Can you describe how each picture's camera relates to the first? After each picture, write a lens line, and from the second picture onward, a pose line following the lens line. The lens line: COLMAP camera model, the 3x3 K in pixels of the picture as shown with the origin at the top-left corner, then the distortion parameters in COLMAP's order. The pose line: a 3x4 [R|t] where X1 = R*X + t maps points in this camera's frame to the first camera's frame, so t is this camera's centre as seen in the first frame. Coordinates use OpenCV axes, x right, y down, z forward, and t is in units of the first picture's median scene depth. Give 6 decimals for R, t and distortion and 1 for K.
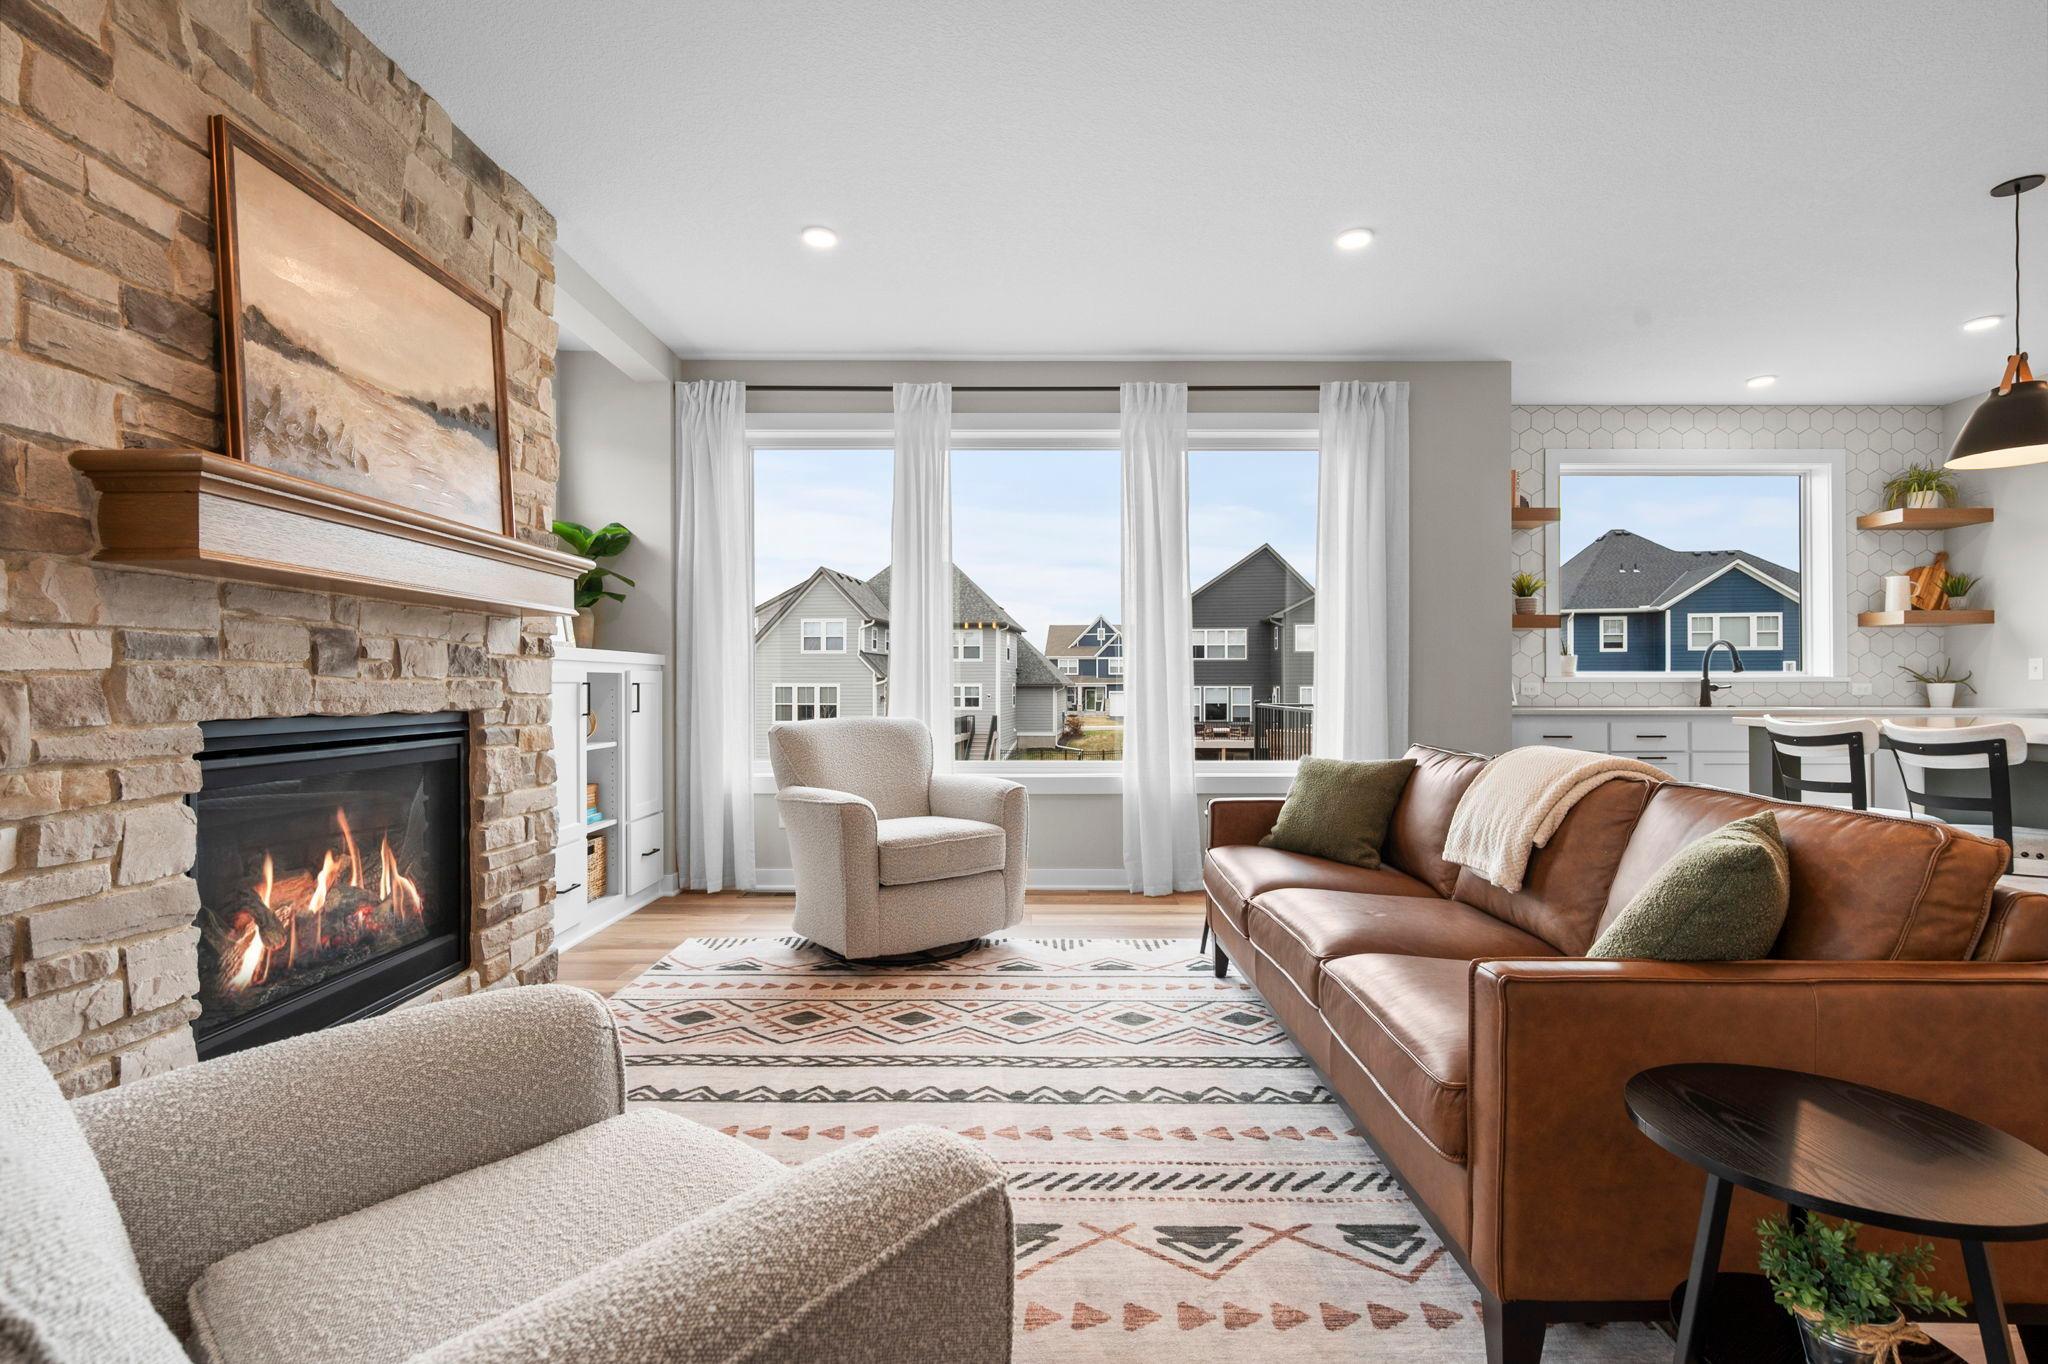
lens RADIAL K [[932.2, 0, 1025.0], [0, 932.2, 677.9], [0, 0, 1]] dist [-0.002976, -0.000585]
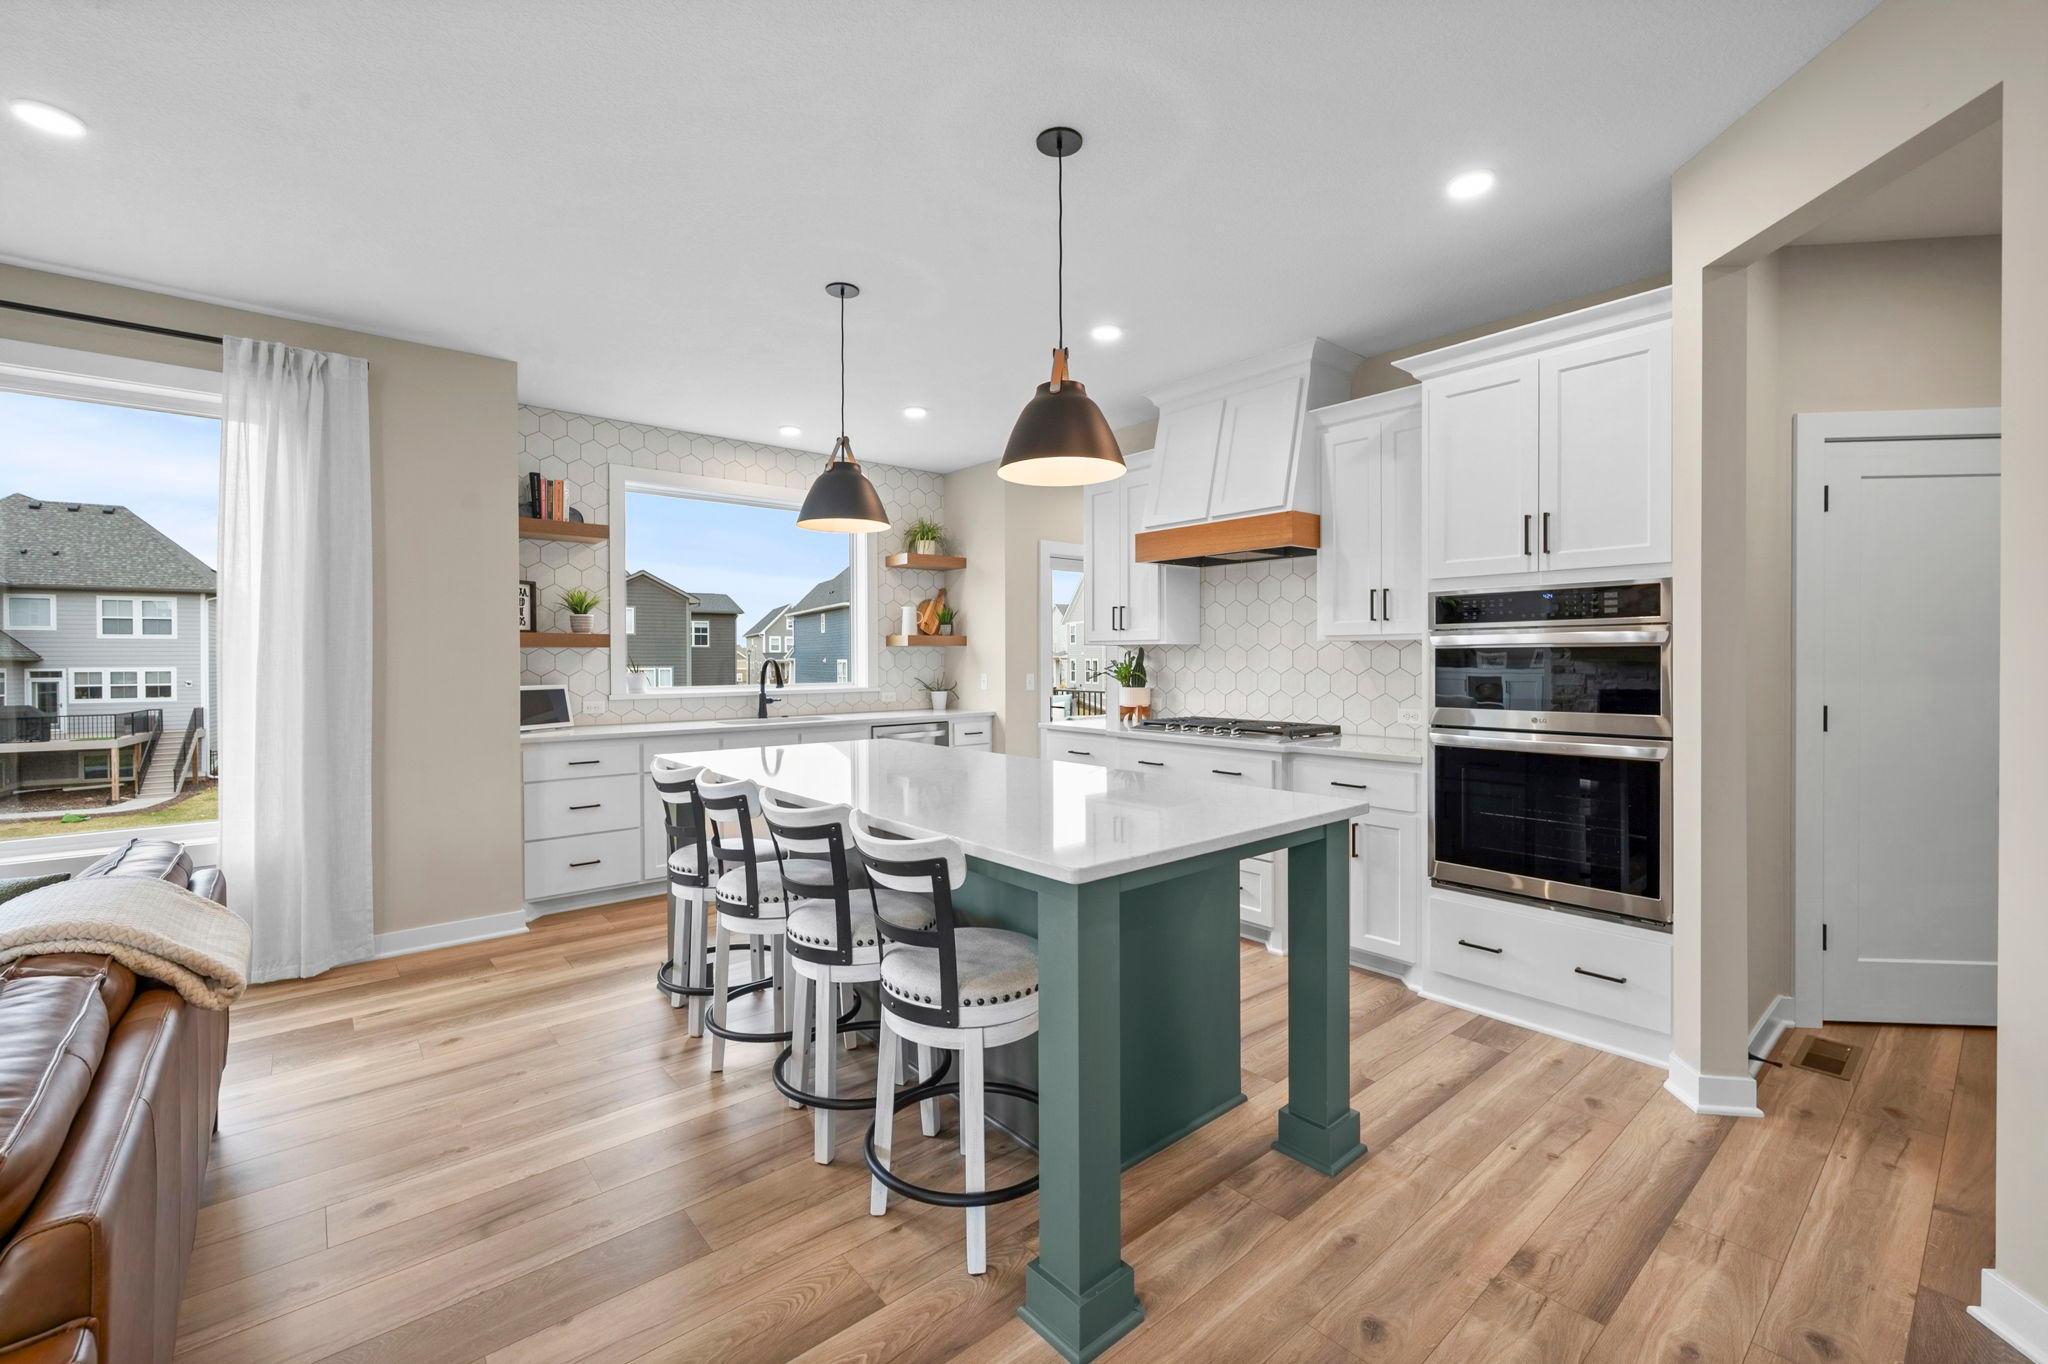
lens RADIAL K [[854.8, 0, 1024.1], [0, 854.8, 660.7], [0, 0, 1]] dist [-0.001148, 0.000157]
pose [[0.764558, -0.003060, 0.644548, 0.409618], [-0.001470, 0.999978, 0.006492, -0.057700], [-0.644554, -0.005911, 0.764536, 0.030927]]
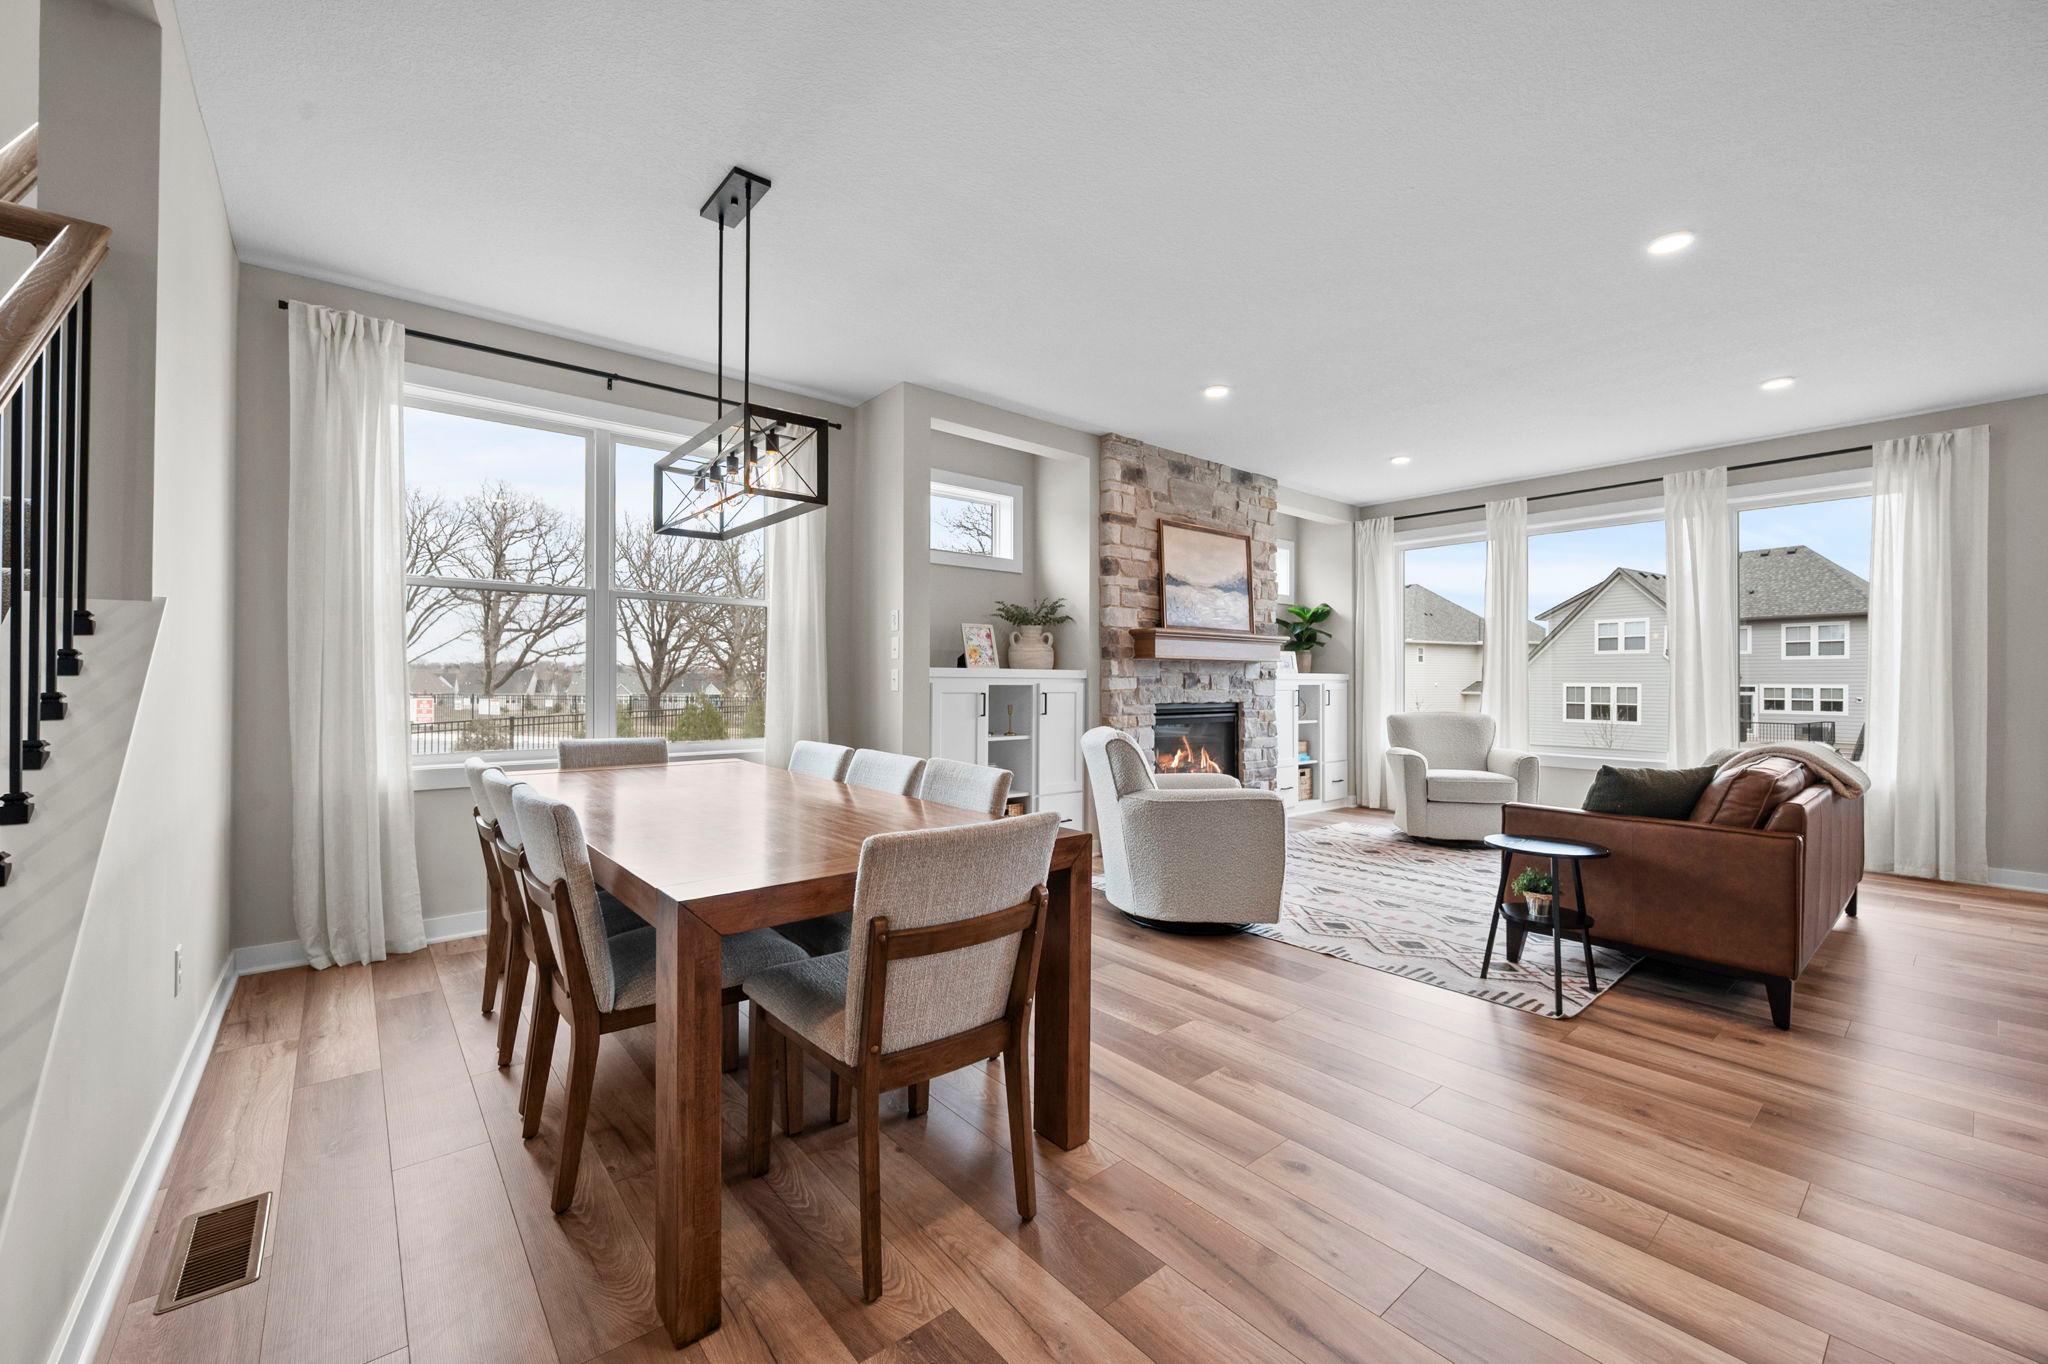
lens RADIAL K [[808.7, 0, 1026.6], [0, 808.7, 684.6], [0, 0, 1]] dist [-0.001340, 0.000138]
pose [[0.640087, 0.006755, -0.768273, 0.467472], [0.001079, 0.999952, 0.009690, -0.022890], [0.768302, -0.007031, 0.640049, -0.541534]]
